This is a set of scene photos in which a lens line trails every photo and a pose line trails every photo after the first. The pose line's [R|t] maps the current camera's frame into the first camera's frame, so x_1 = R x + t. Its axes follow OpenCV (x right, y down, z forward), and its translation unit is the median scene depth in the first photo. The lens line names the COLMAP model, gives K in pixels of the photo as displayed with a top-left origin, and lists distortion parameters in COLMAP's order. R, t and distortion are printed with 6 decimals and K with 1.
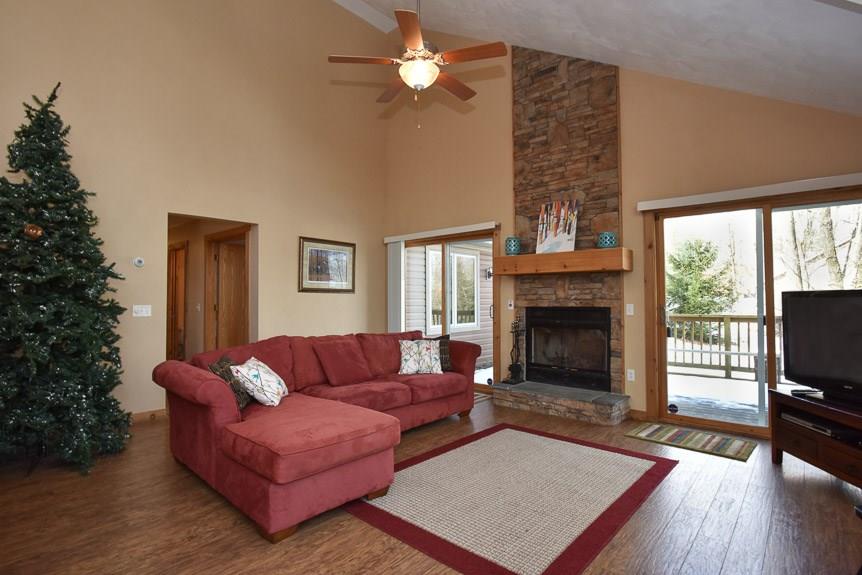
lens RADIAL K [[456.2, 0, 425.1], [0, 456.2, 286.9], [0, 0, 1]] dist [-0.017665, 0.000649]
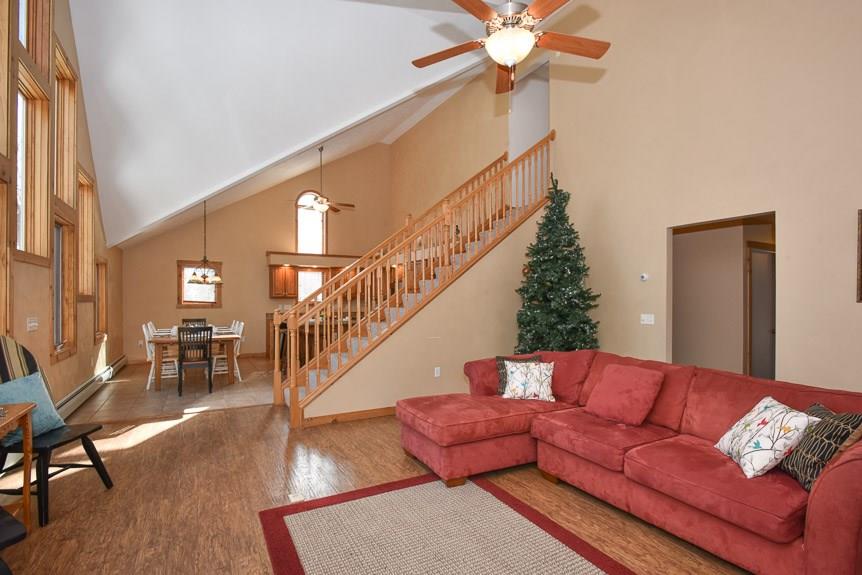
lens RADIAL K [[405.1, 0, 408.1], [0, 405.1, 295.4], [0, 0, 1]] dist [0.012376, 0.000228]
pose [[-0.355225, -0.009334, -0.934734, 0.784060], [0.023671, 0.999540, -0.018977, -0.003811], [0.934481, -0.028867, -0.354840, 1.115481]]
